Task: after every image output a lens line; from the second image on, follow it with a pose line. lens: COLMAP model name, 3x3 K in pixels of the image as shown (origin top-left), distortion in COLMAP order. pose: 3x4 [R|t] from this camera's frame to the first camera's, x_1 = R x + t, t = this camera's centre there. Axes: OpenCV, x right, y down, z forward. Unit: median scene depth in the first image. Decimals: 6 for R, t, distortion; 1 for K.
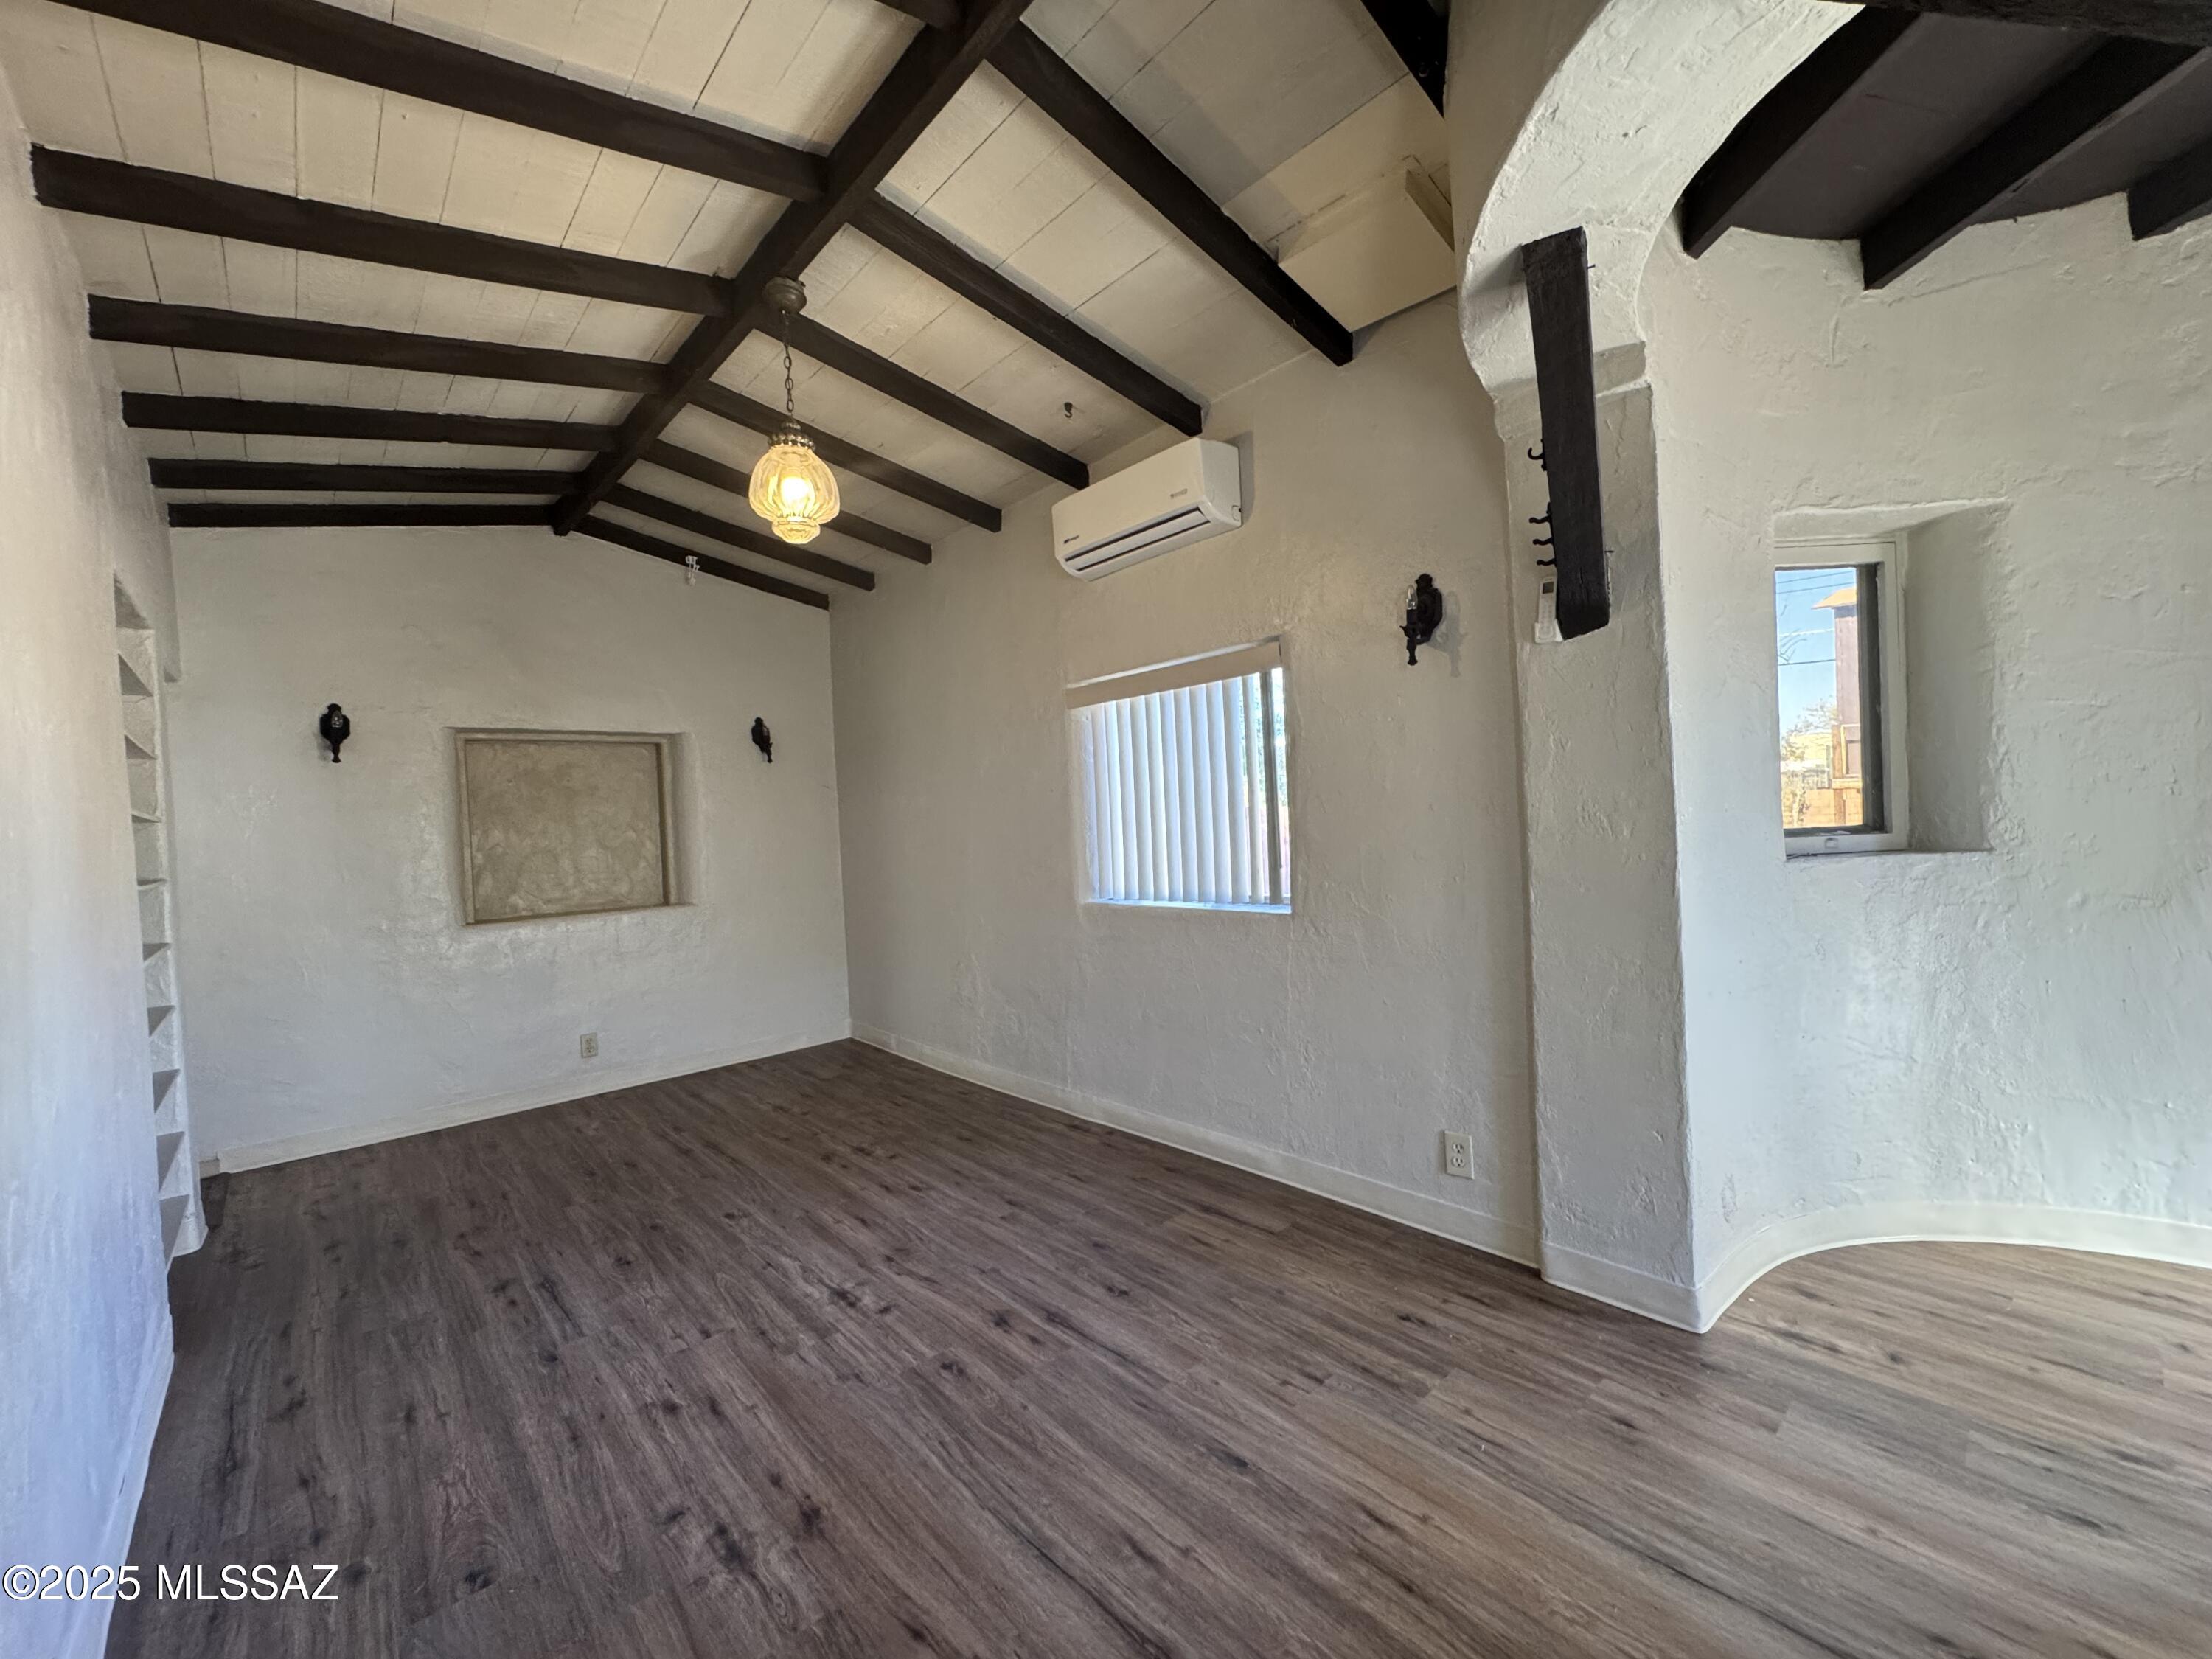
lens RADIAL K [[888.0, 0, 1106.8], [0, 888.0, 829.2], [0, 0, 1]] dist [-0.003879, -0.000362]
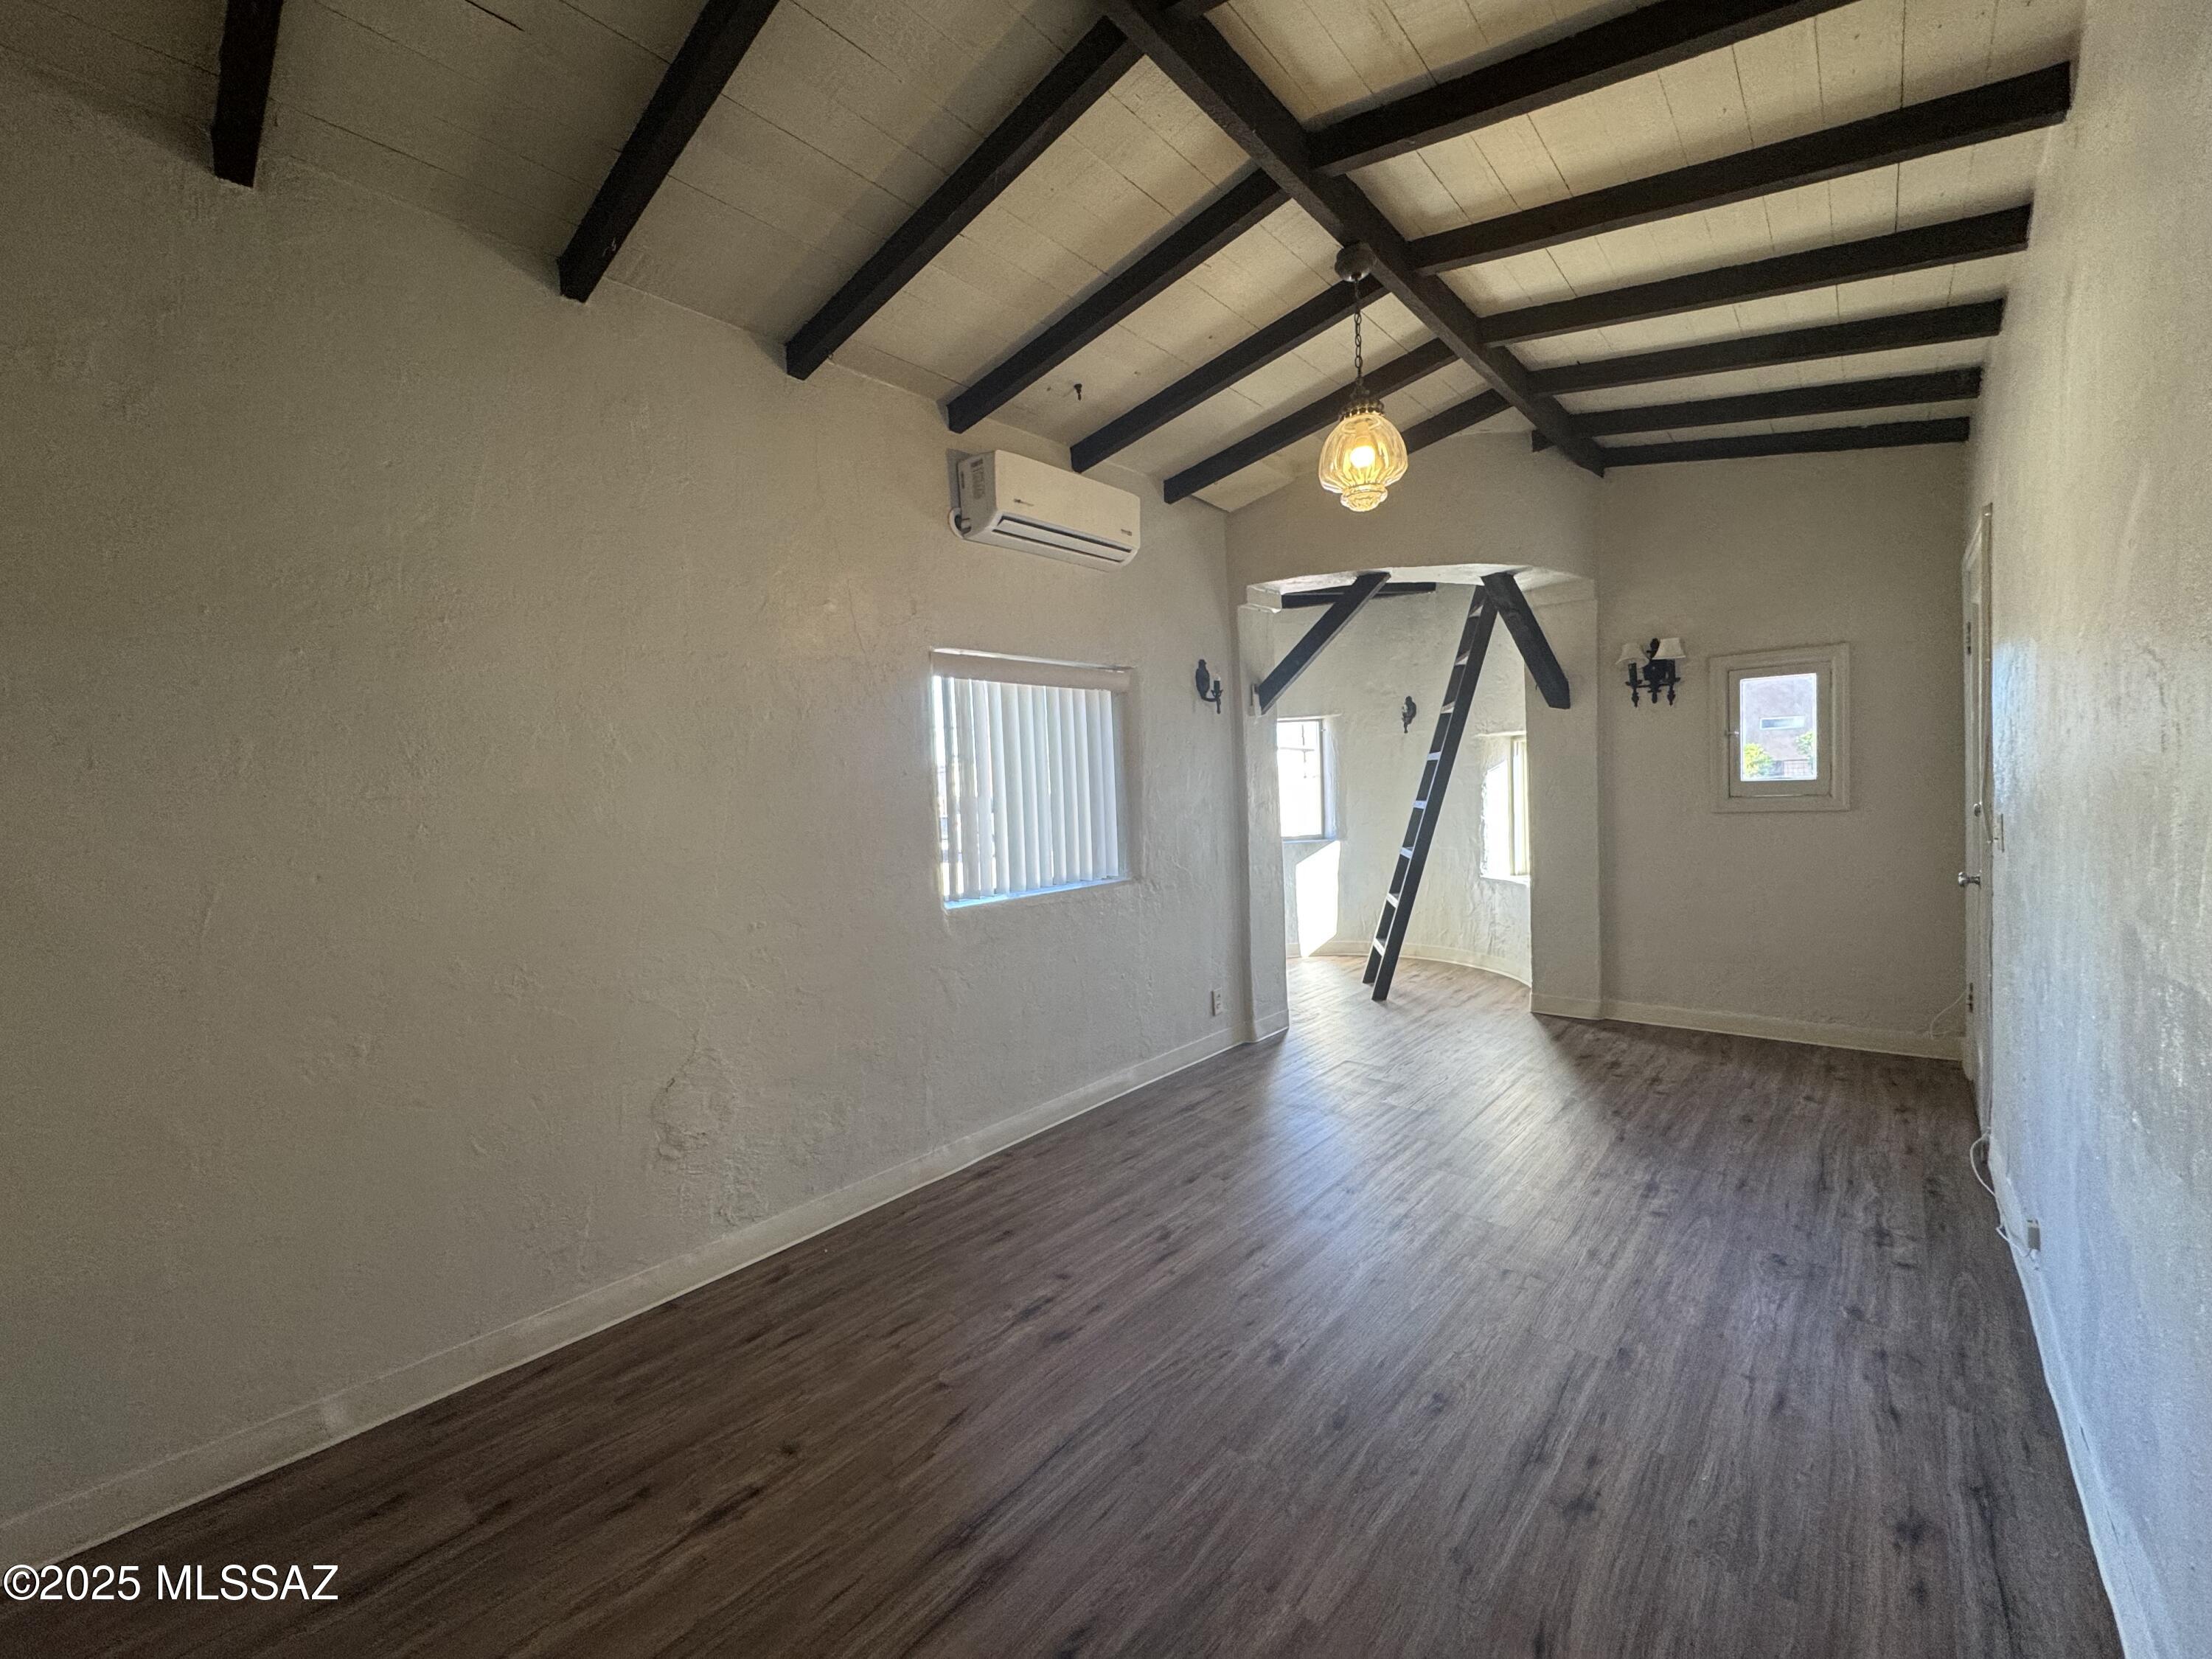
lens RADIAL K [[888.0, 0, 1098.9], [0, 888.0, 834.6], [0, 0, 1]] dist [-0.003879, -0.000362]
pose [[-0.106901, 0.005696, 0.994253, -1.282030], [0.061586, 0.998101, 0.000904, 0.027607], [-0.992360, 0.061329, -0.107049, 1.388756]]
